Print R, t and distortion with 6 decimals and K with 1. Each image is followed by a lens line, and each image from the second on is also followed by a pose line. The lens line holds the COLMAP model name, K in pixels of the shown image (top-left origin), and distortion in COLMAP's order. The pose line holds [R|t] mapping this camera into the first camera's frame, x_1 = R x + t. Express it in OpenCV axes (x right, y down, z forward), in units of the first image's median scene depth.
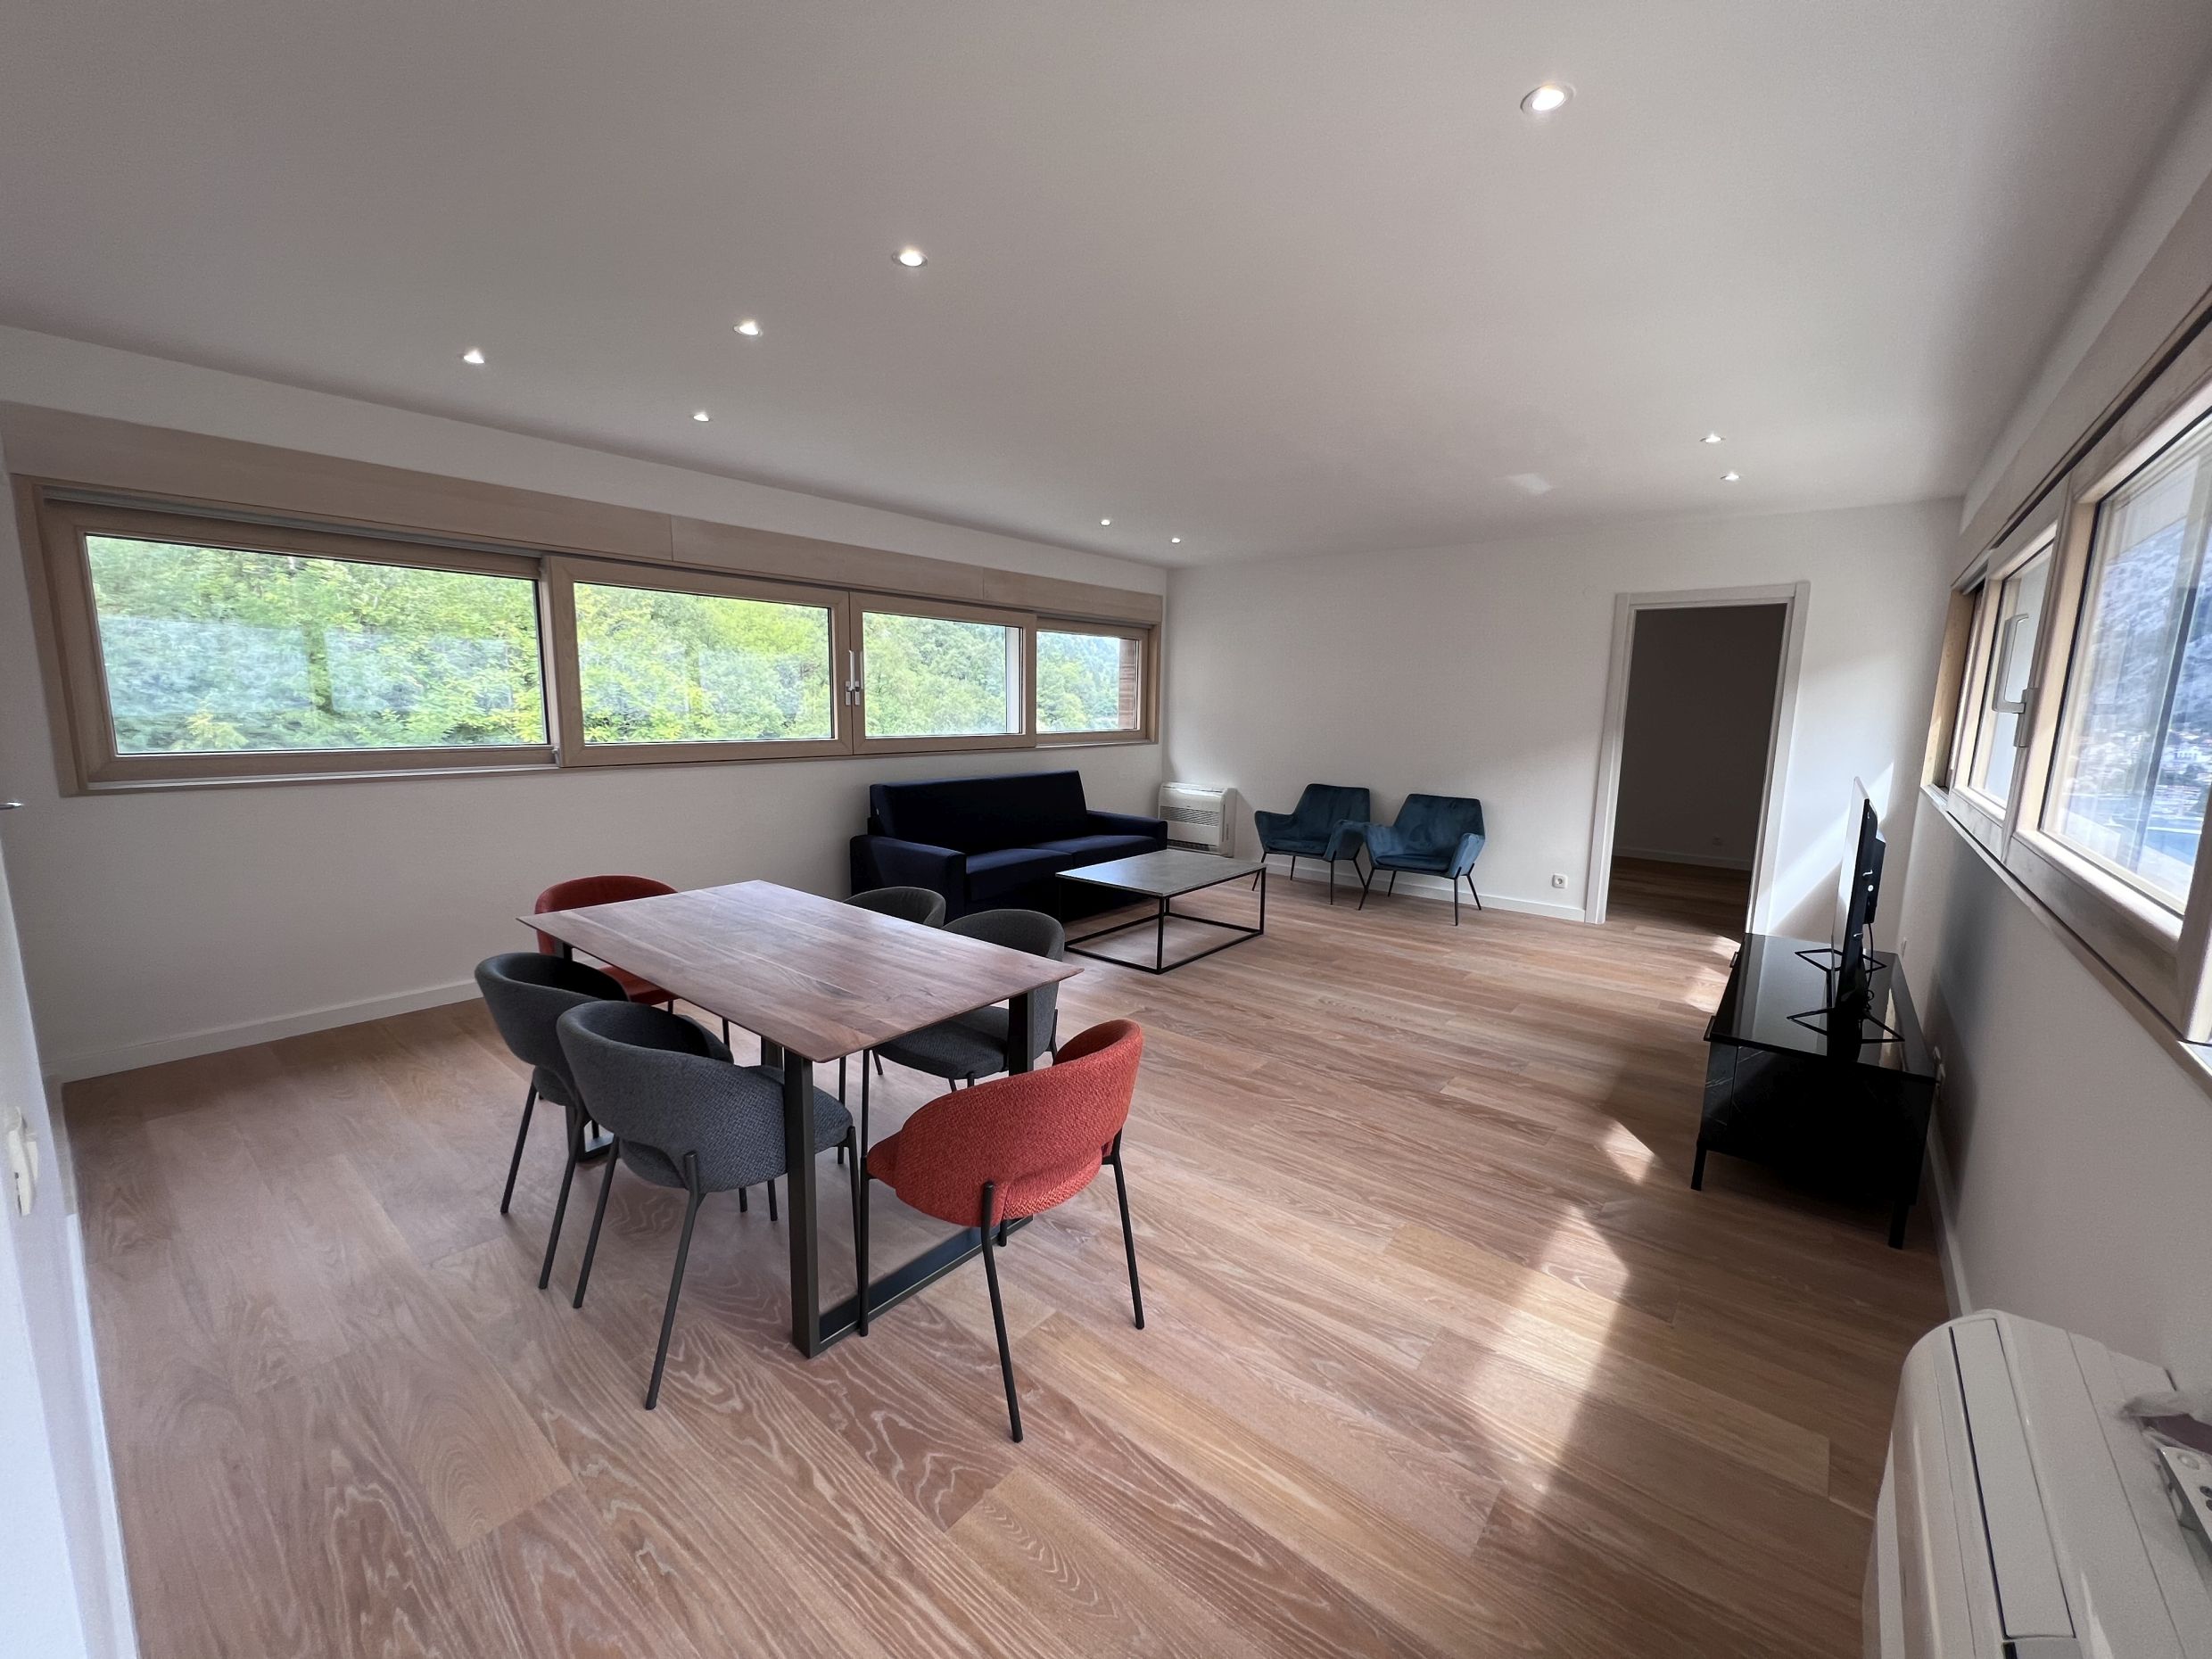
lens RADIAL K [[896.9, 0, 1112.6], [0, 896.9, 826.5], [0, 0, 1]] dist [0.000610, 0.000491]
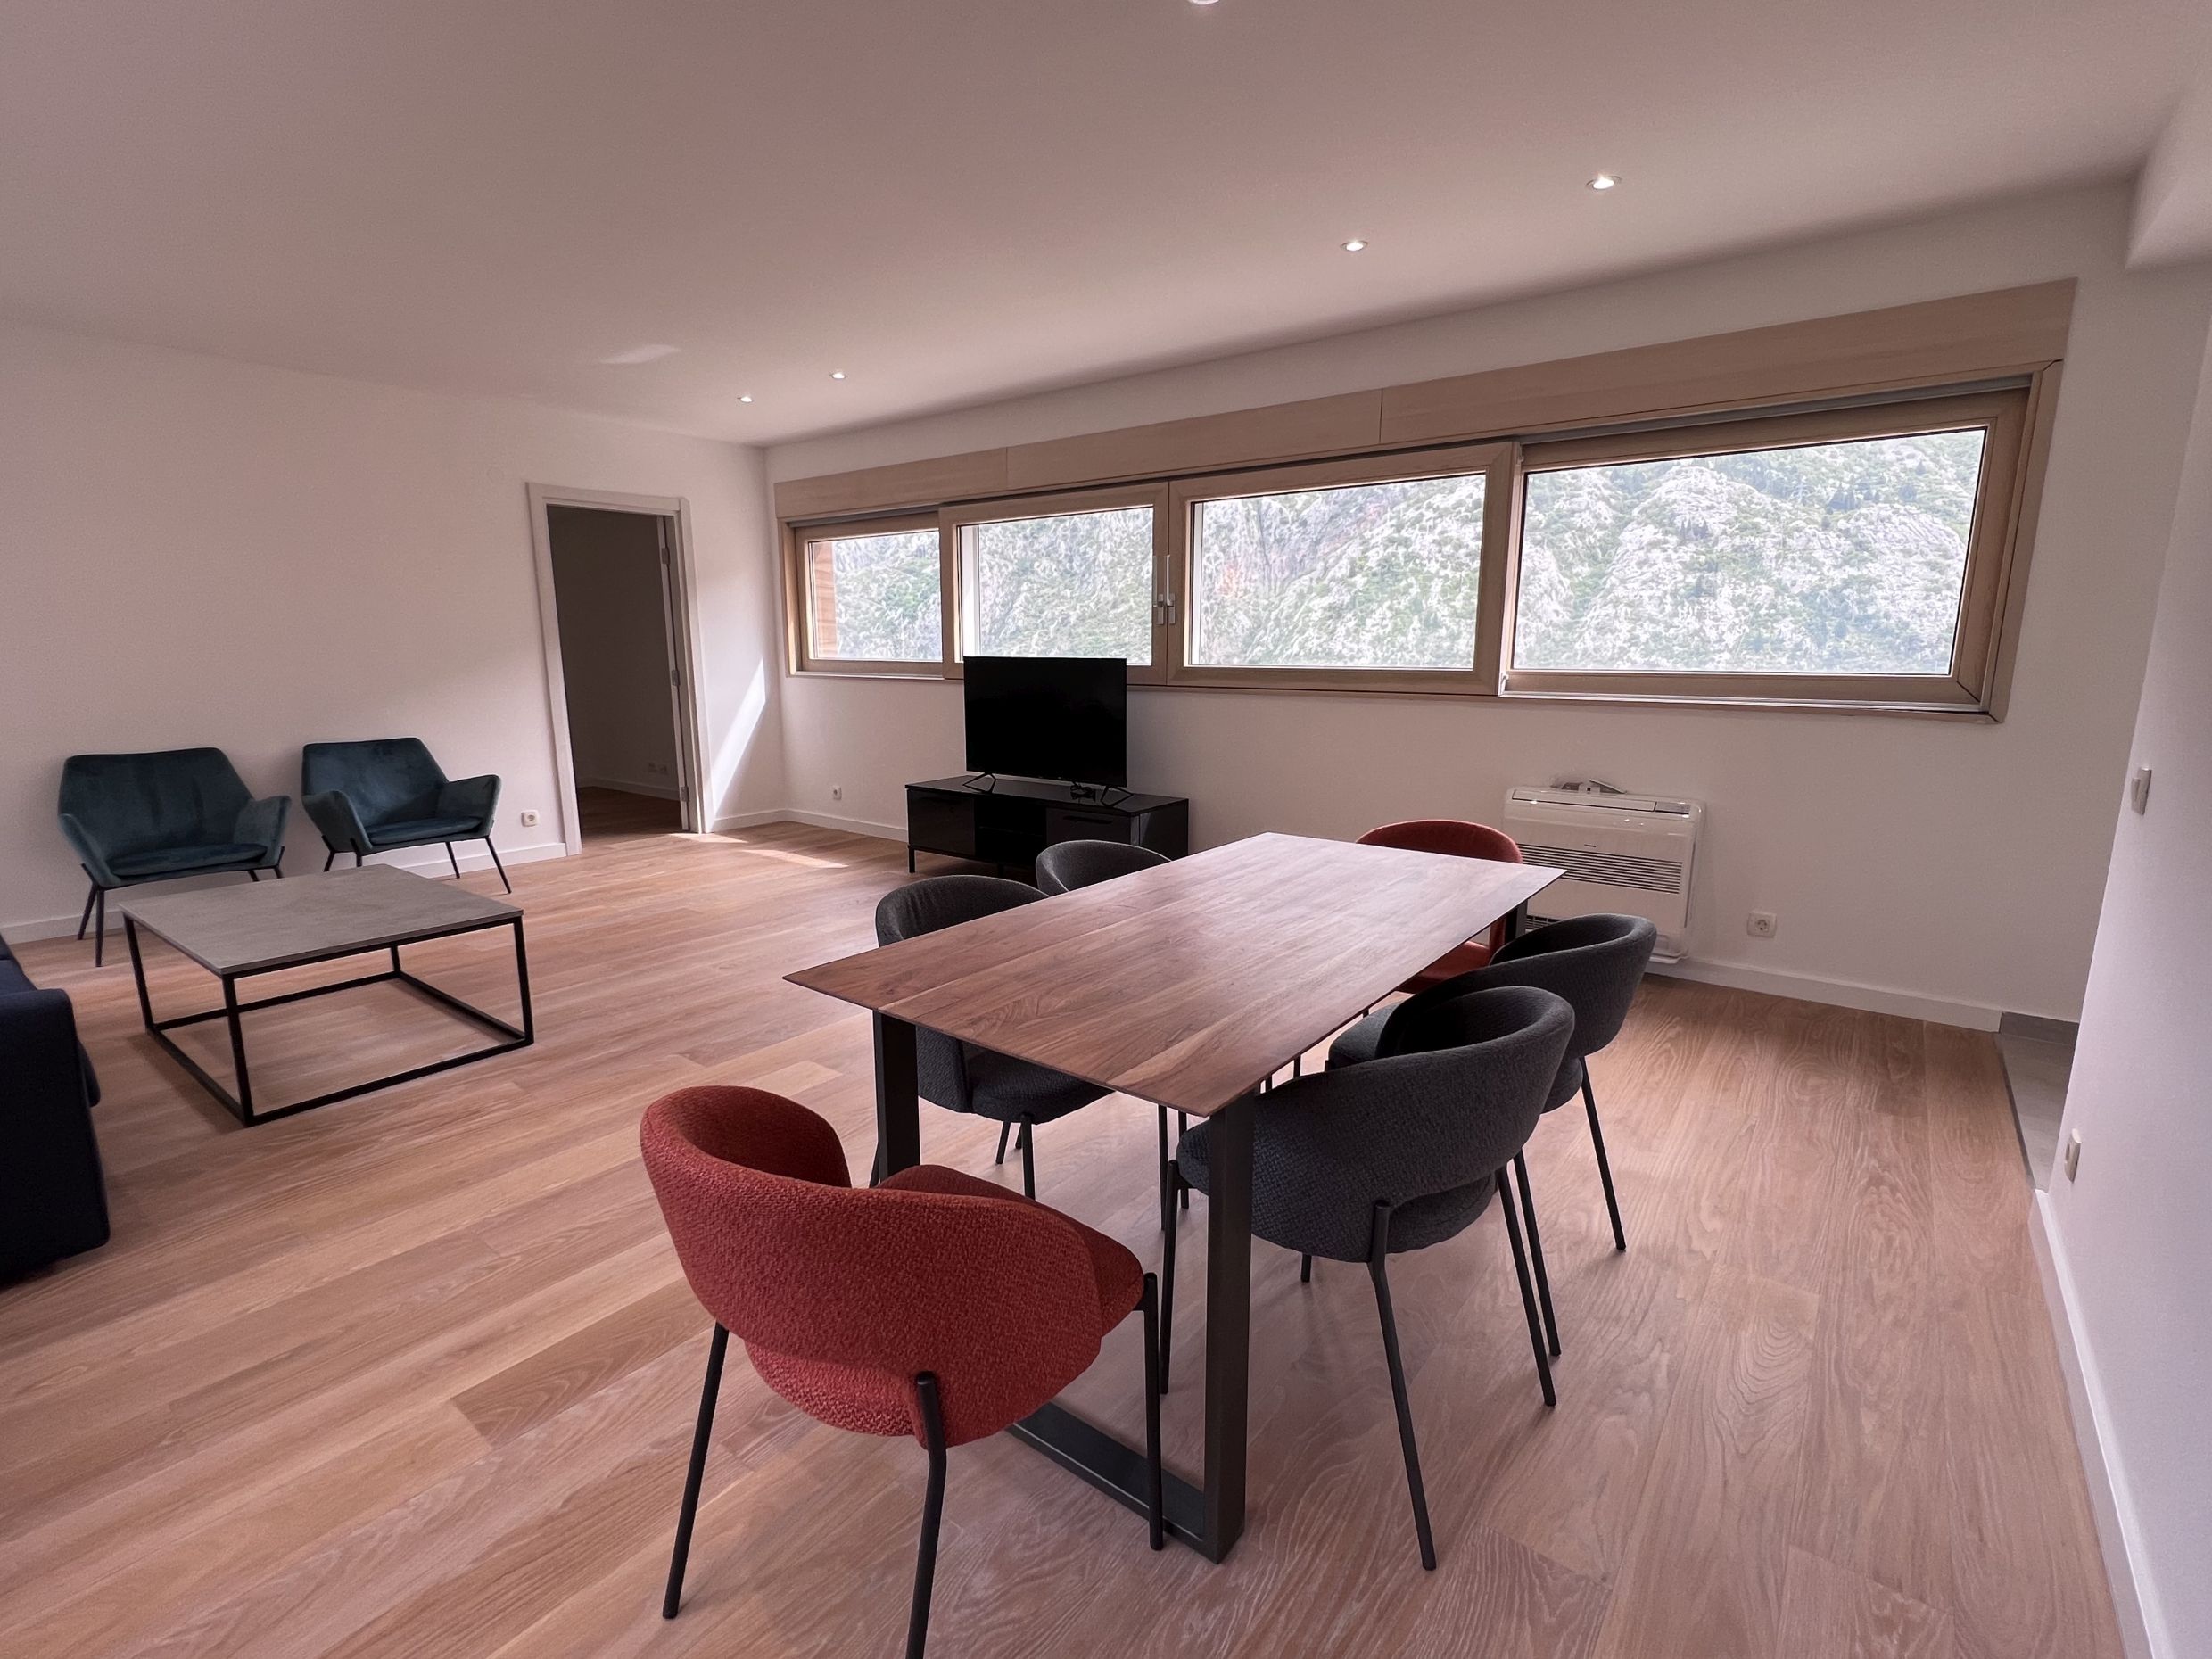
lens RADIAL K [[999.5, 0, 1107.5], [0, 999.5, 834.7], [0, 0, 1]] dist [0.002470, -0.000207]
pose [[-0.021995, -0.208997, 0.977669, -0.513821], [0.144635, 0.966953, 0.209961, -0.051400], [-0.989241, 0.146023, 0.008960, 0.504793]]
